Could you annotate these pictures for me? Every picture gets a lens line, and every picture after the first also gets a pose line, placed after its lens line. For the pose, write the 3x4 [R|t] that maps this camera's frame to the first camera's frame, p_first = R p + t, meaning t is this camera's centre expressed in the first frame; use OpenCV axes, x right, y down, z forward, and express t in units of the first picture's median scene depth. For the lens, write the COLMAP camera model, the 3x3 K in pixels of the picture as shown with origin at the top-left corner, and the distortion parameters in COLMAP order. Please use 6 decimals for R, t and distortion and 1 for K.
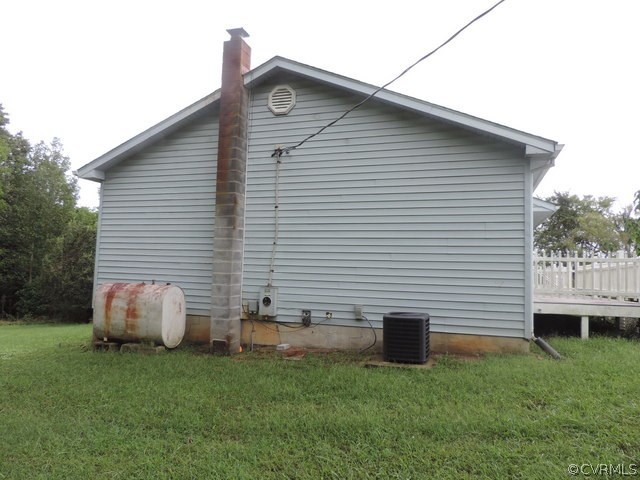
lens RADIAL K [[462.6, 0, 321.1], [0, 462.6, 239.7], [0, 0, 1]] dist [-0.000414, -0.007260]
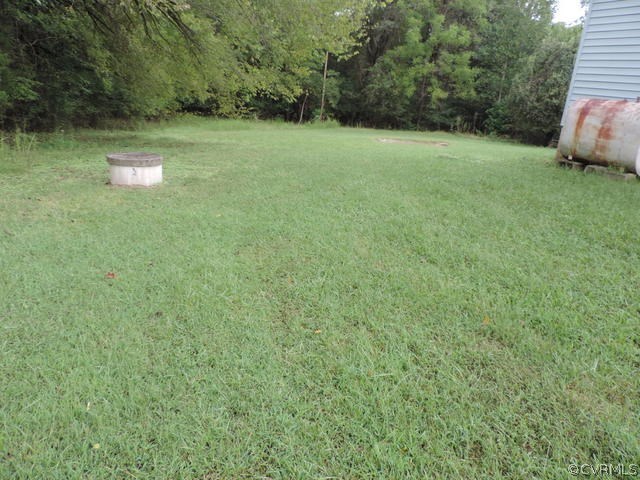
lens RADIAL K [[462.6, 0, 323.6], [0, 462.6, 239.2], [0, 0, 1]] dist [-0.000414, -0.007260]
pose [[0.616282, 0.276650, -0.737334, -0.017630], [0.006945, 0.934321, 0.356365, 0.023921], [0.787495, -0.224742, 0.573884, -0.015940]]
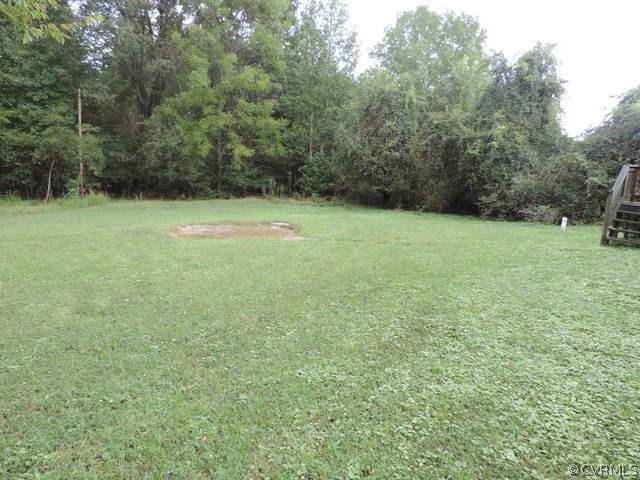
lens RADIAL K [[462.6, 0, 322.6], [0, 462.6, 240.5], [0, 0, 1]] dist [-0.000414, -0.007260]
pose [[0.899484, 0.094571, -0.426598, -0.962293], [0.016973, 0.967999, 0.250380, 0.104461], [0.436625, -0.232453, 0.869094, 0.851116]]
